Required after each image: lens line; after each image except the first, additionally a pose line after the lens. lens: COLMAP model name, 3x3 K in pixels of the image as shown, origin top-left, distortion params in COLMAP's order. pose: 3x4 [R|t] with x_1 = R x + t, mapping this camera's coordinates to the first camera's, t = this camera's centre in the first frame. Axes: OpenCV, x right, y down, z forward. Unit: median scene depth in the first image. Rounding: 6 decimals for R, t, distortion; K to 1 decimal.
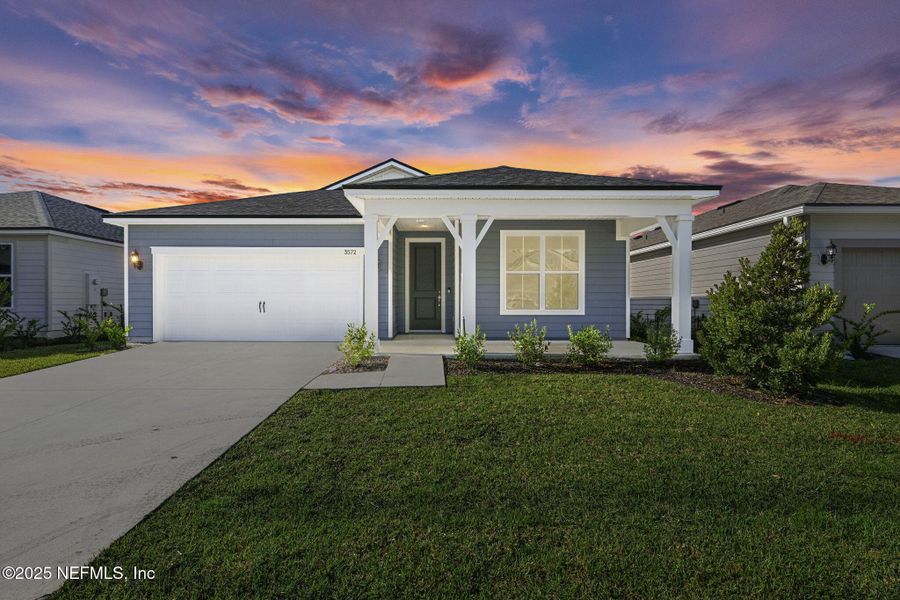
lens RADIAL K [[372.4, 0, 431.6], [0, 372.4, 300.1], [0, 0, 1]] dist [0.000237, 0.000016]
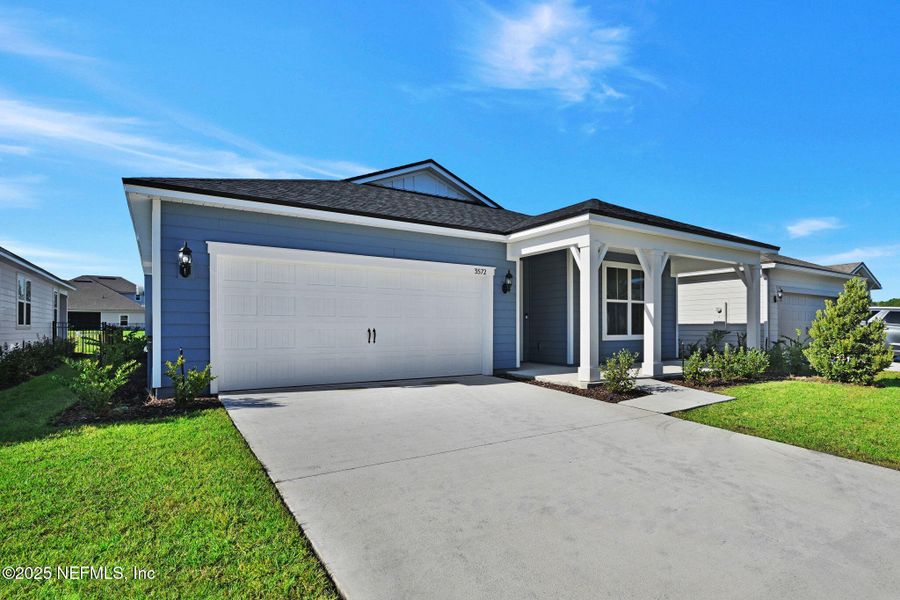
lens RADIAL K [[447.3, 0, 470.9], [0, 447.3, 323.3], [0, 0, 1]] dist [-0.002176, -0.000240]
pose [[0.841967, 0.003481, 0.539518, -0.788712], [-0.000790, 0.999986, -0.005219, -0.002614], [-0.539529, 0.003968, 0.841958, 0.131358]]
